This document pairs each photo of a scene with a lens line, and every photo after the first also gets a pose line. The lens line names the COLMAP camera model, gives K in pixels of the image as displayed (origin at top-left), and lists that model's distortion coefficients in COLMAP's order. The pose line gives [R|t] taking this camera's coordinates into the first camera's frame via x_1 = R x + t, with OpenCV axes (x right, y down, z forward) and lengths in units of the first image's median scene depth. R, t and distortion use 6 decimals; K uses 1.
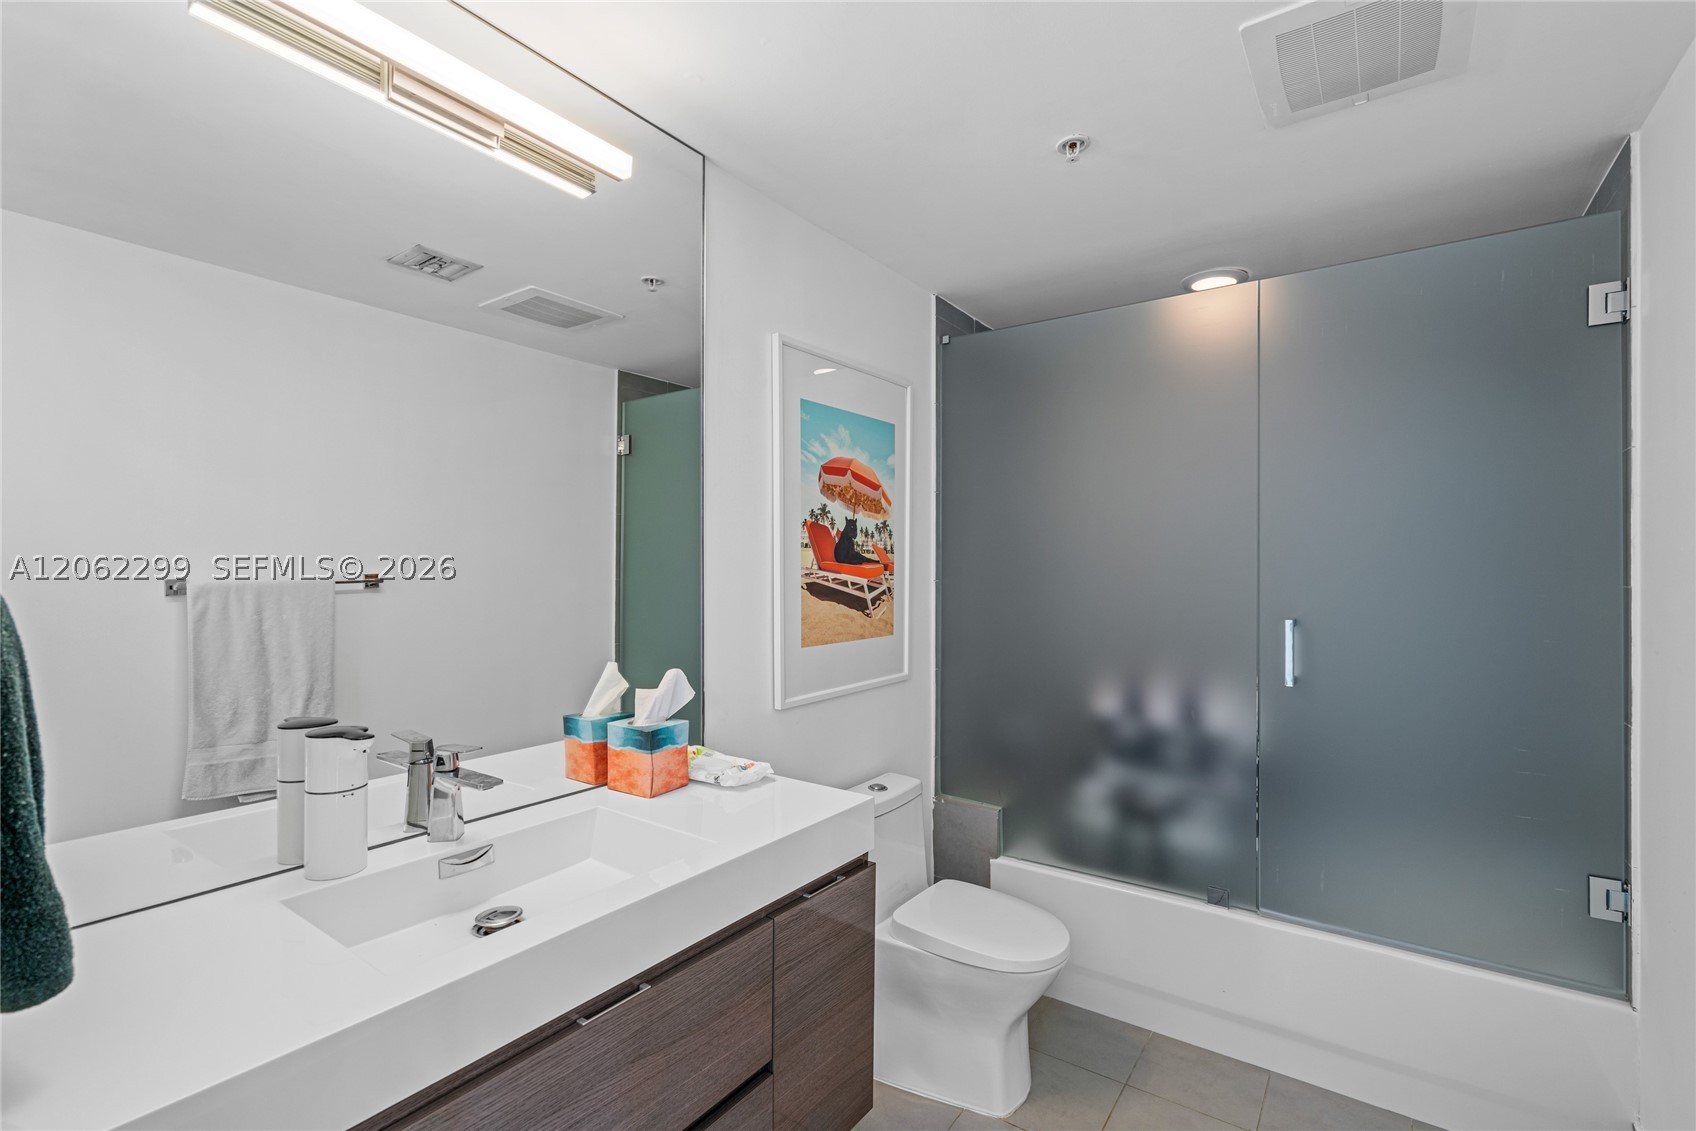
lens RADIAL K [[767.2, 0, 847.7], [0, 767.2, 569.0], [0, 0, 1]] dist [-0.011562, 0.005644]
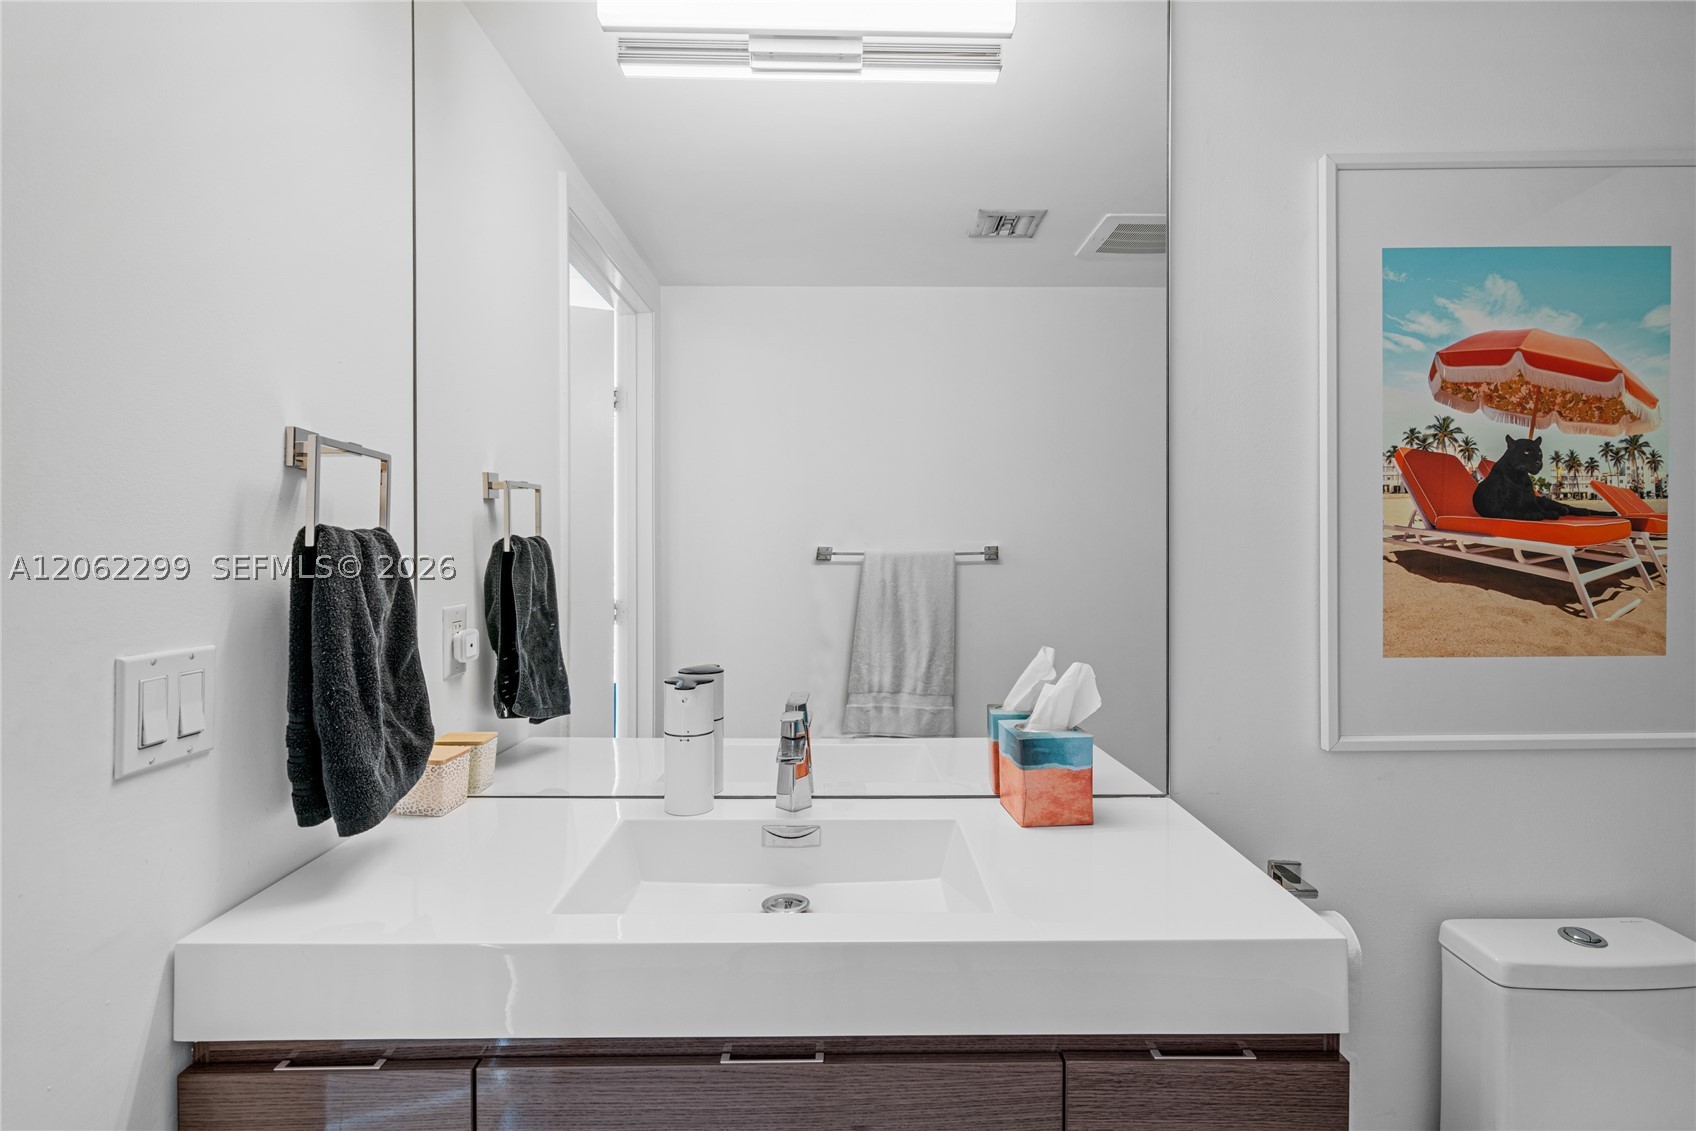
lens RADIAL K [[812.8, 0, 850.7], [0, 812.8, 553.9], [0, 0, 1]] dist [-0.002146, 0.000676]
pose [[0.586295, 0.001368, -0.810096, 0.204039], [0.002042, 0.999993, 0.003166, 0.016560], [0.810095, -0.003510, 0.586288, 0.266065]]
